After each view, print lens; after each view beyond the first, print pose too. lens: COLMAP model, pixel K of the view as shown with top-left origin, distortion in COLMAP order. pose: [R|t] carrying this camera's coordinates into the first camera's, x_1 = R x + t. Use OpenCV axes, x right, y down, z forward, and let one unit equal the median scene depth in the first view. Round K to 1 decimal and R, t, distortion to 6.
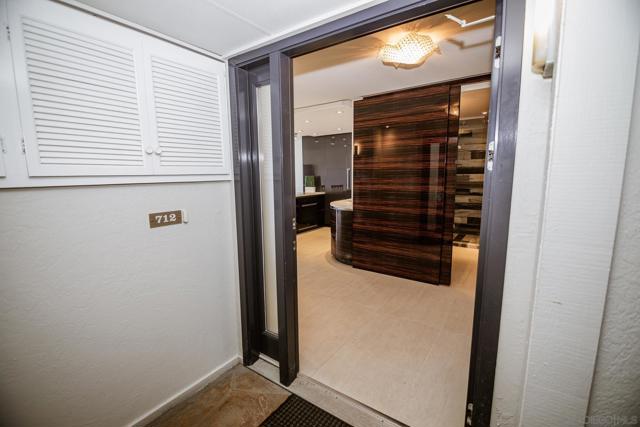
lens RADIAL K [[286.9, 0, 318.4], [0, 286.9, 215.3], [0, 0, 1]] dist [0.000481, -0.000051]
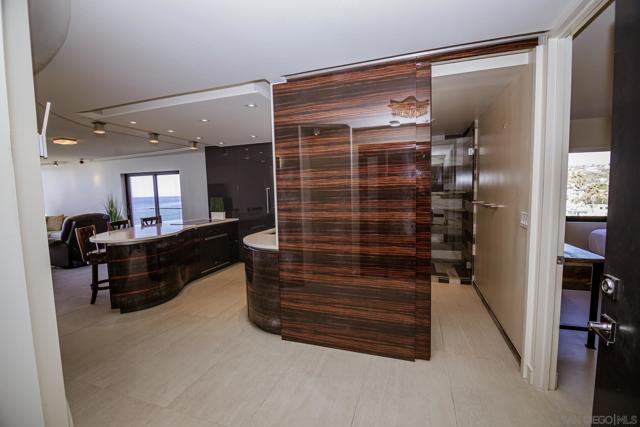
lens RADIAL K [[286.9, 0, 318.4], [0, 286.9, 215.3], [0, 0, 1]] dist [0.000481, -0.000051]
pose [[0.960880, -0.034527, 0.274805, 0.031190], [0.052676, 0.996871, -0.058937, -0.055772], [-0.271910, 0.071107, 0.959692, 0.350977]]
